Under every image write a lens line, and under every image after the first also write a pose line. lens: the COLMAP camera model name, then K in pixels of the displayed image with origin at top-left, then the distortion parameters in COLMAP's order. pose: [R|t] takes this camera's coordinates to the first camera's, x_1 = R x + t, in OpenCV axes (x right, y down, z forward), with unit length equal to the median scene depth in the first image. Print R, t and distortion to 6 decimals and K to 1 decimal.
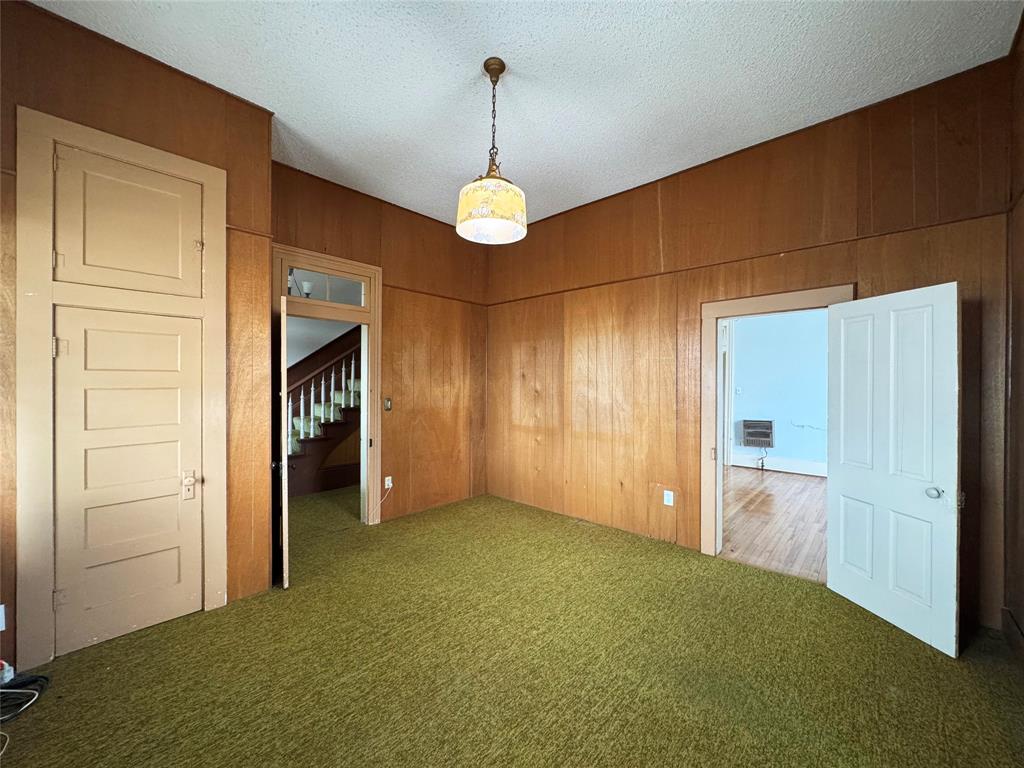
lens RADIAL K [[412.0, 0, 513.1], [0, 412.0, 385.7], [0, 0, 1]] dist [-0.002207, 0.000386]
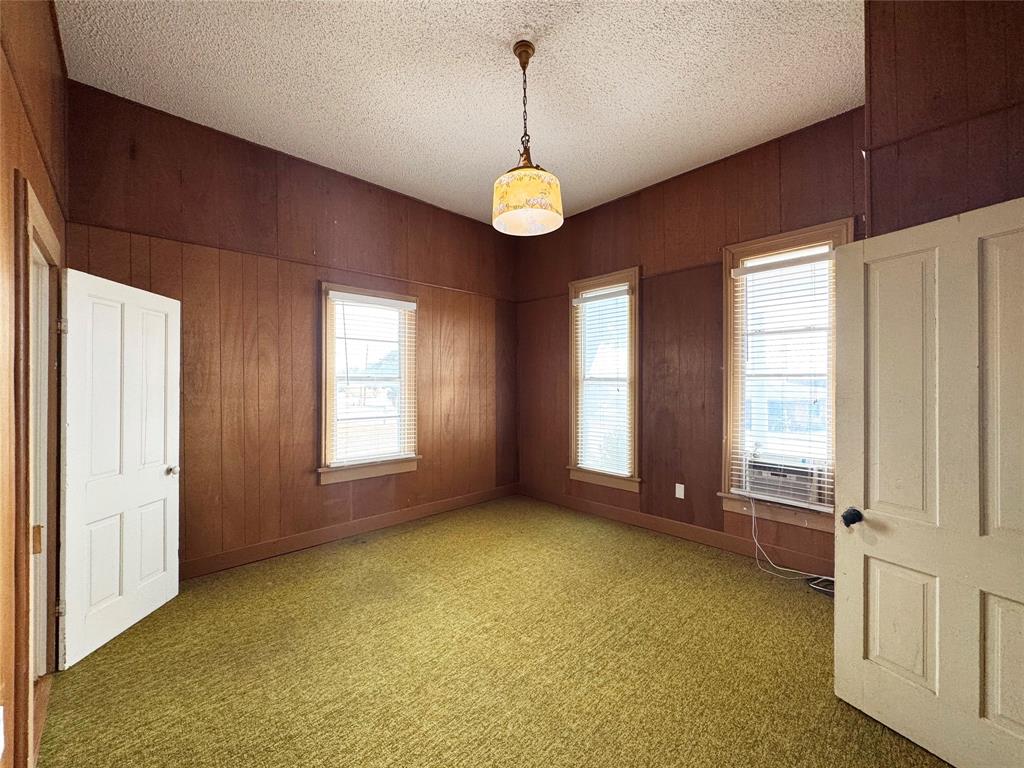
lens RADIAL K [[412.0, 0, 513.1], [0, 412.0, 385.7], [0, 0, 1]] dist [-0.002207, 0.000386]
pose [[-0.997690, -0.006945, 0.067575, -0.073752], [-0.006299, 0.999933, 0.009759, -0.020345], [-0.067638, 0.009311, -0.997666, 1.941378]]
